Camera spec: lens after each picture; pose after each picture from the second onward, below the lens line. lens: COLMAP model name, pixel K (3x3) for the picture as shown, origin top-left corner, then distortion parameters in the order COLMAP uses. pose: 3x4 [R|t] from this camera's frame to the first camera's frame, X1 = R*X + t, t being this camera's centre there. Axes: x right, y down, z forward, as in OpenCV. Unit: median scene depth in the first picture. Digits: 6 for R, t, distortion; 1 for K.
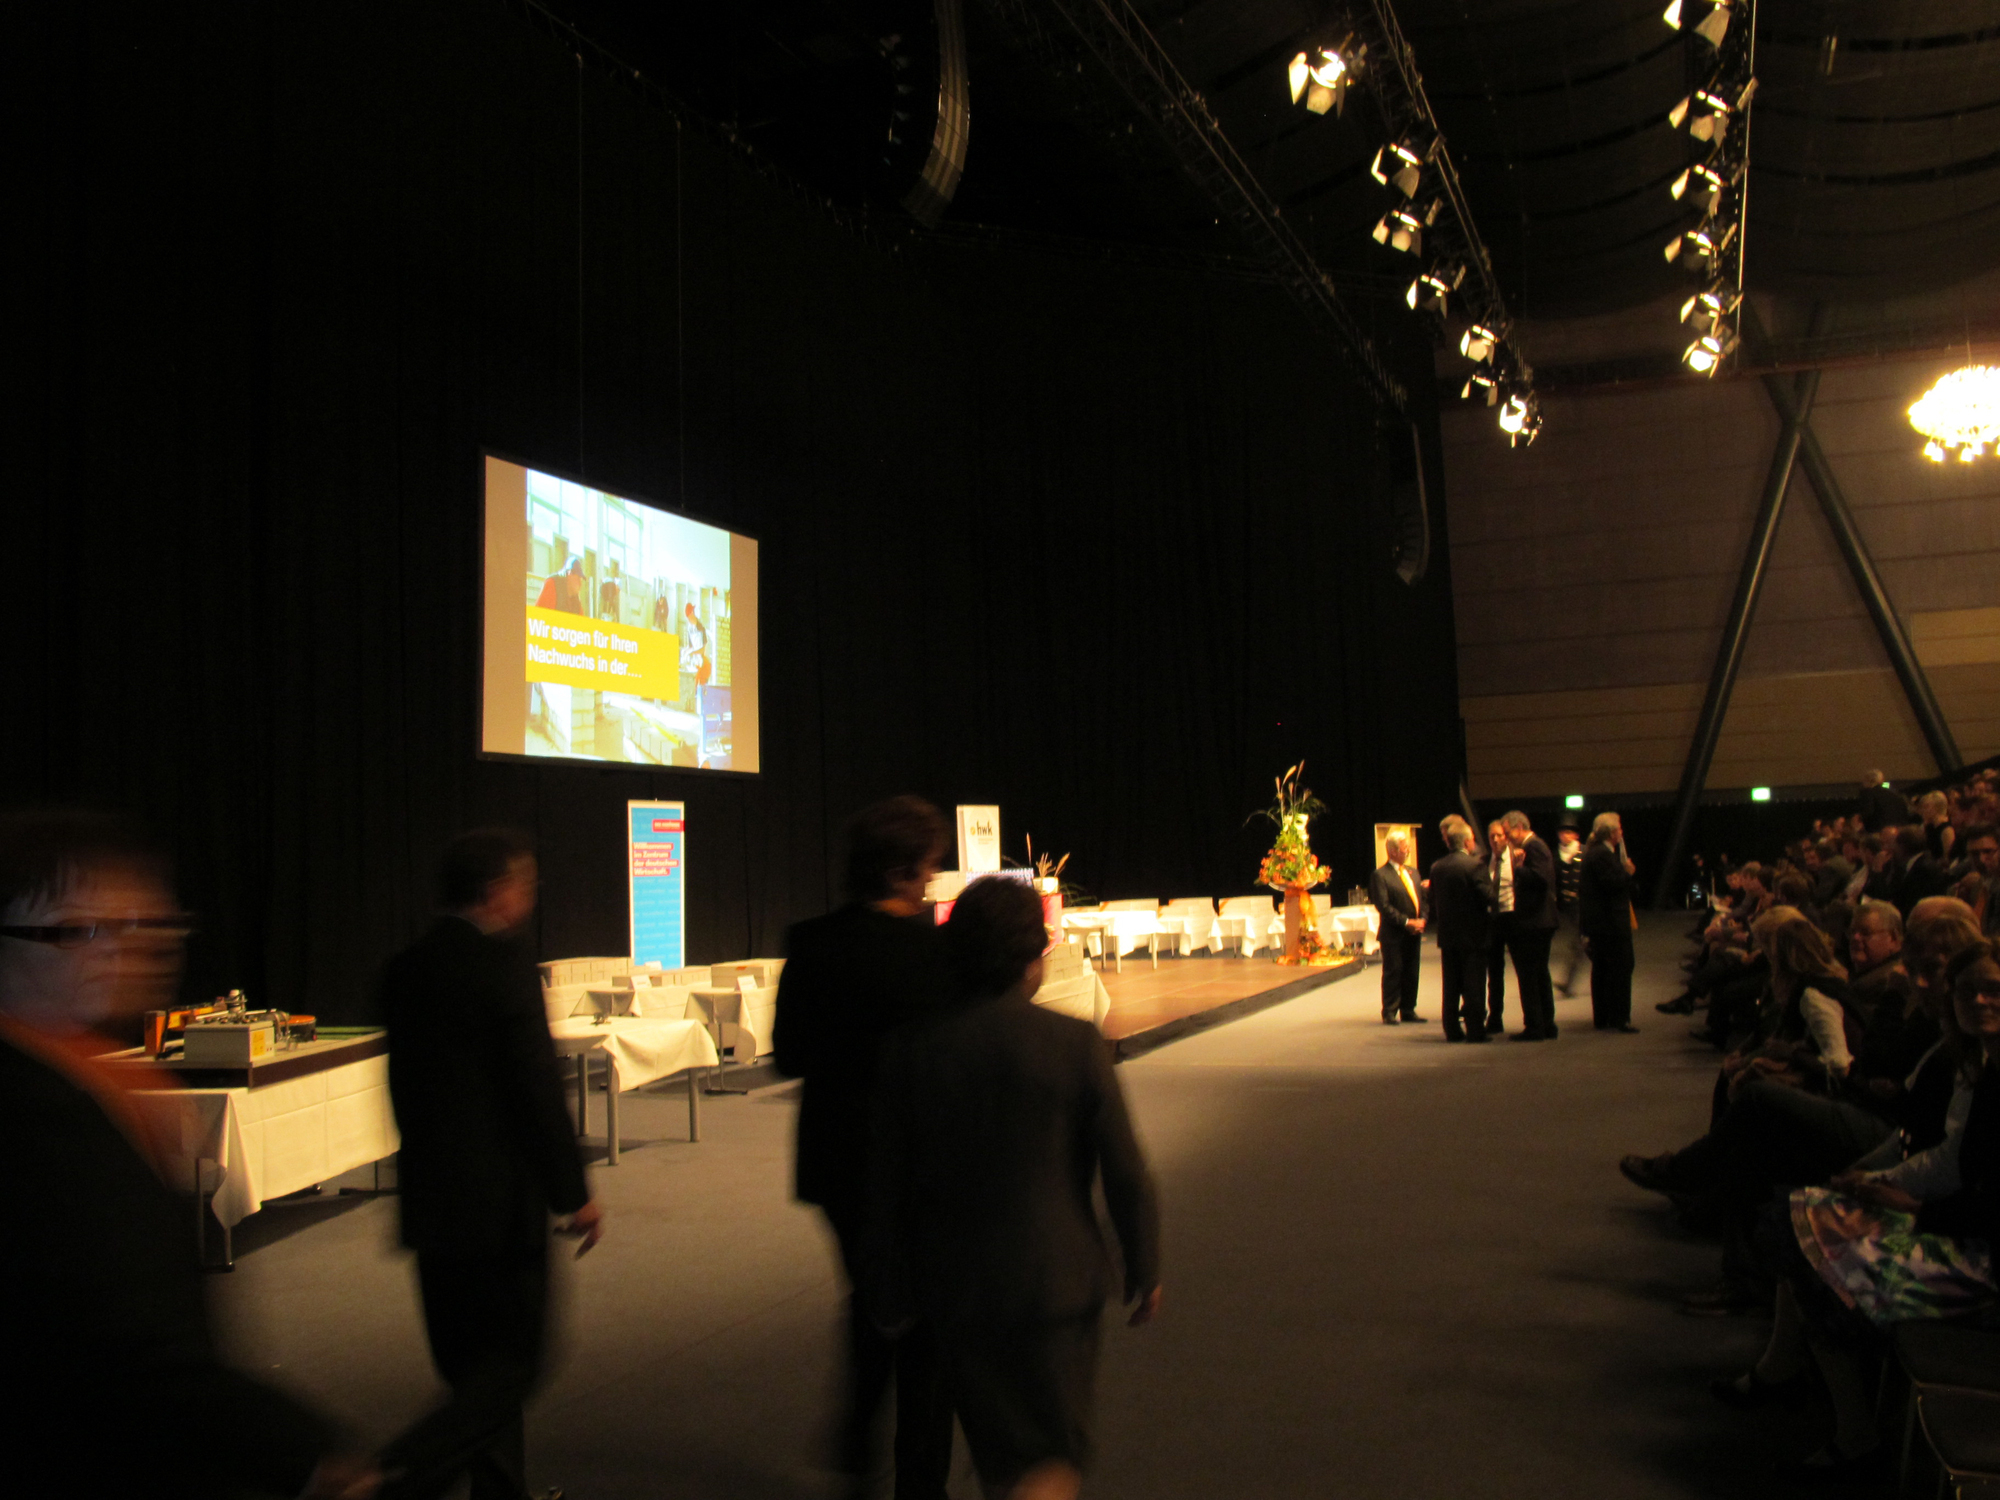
lens RADIAL K [[1672.4, 0, 1000.0], [0, 1672.4, 750.0], [0, 0, 1]] dist [-0.123443, 0.082809]
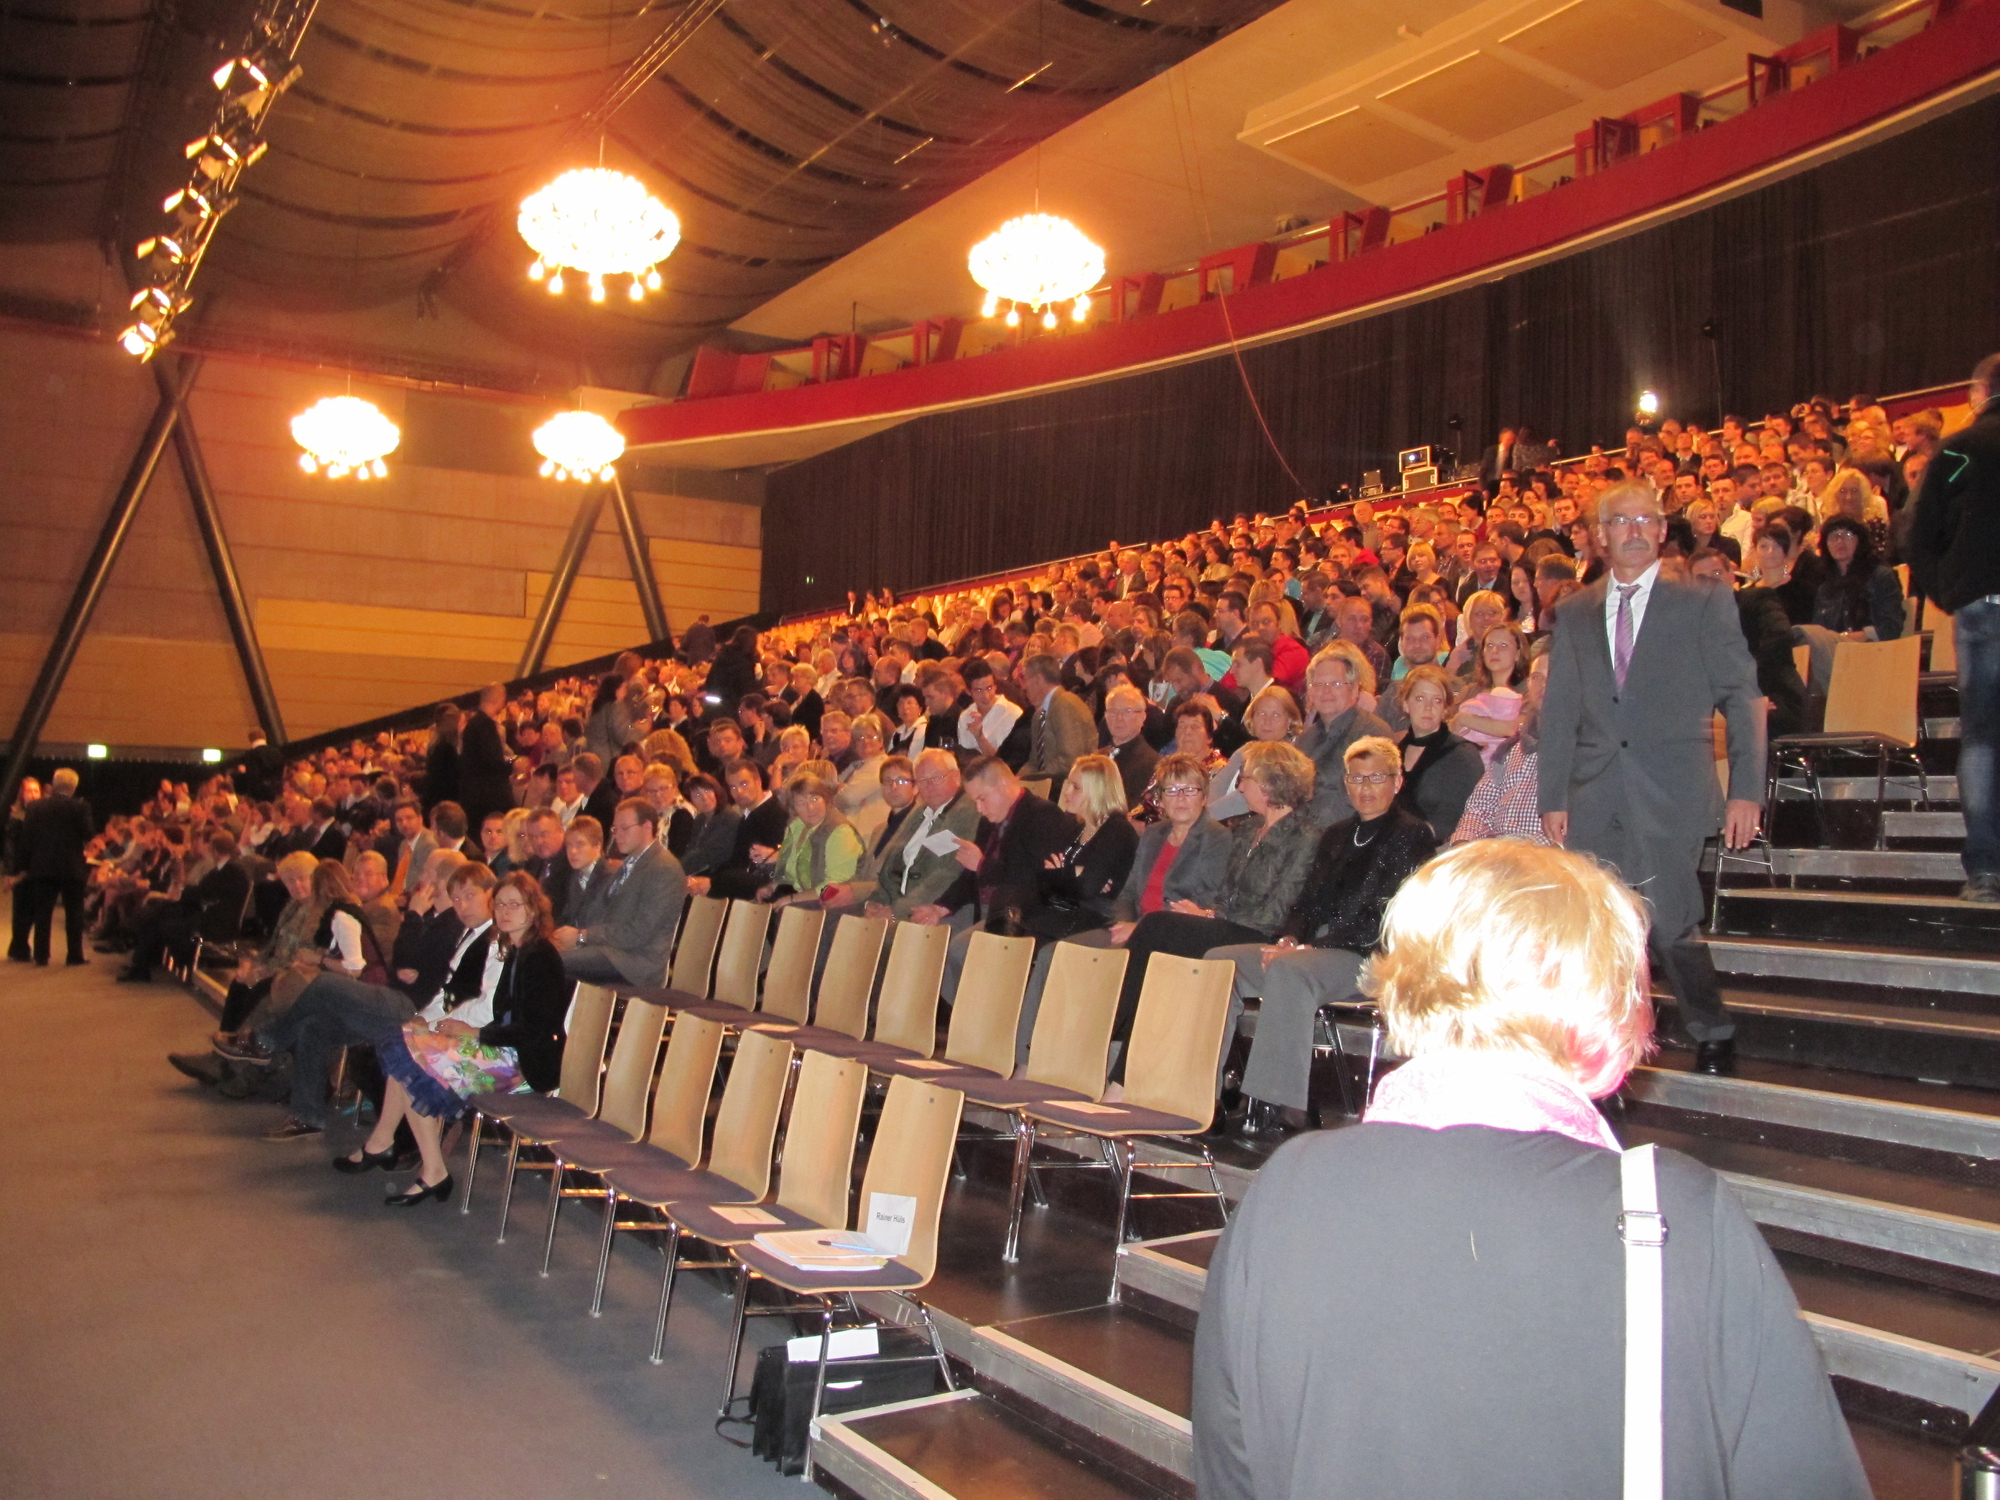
lens RADIAL K [[1672.4, 0, 1000.0], [0, 1672.4, 750.0], [0, 0, 1]] dist [-0.123443, 0.082809]
pose [[0.560996, 0.073761, 0.824526, -0.095326], [-0.094285, 0.995234, -0.024882, -0.002866], [-0.822431, -0.063781, 0.565277, -0.068383]]
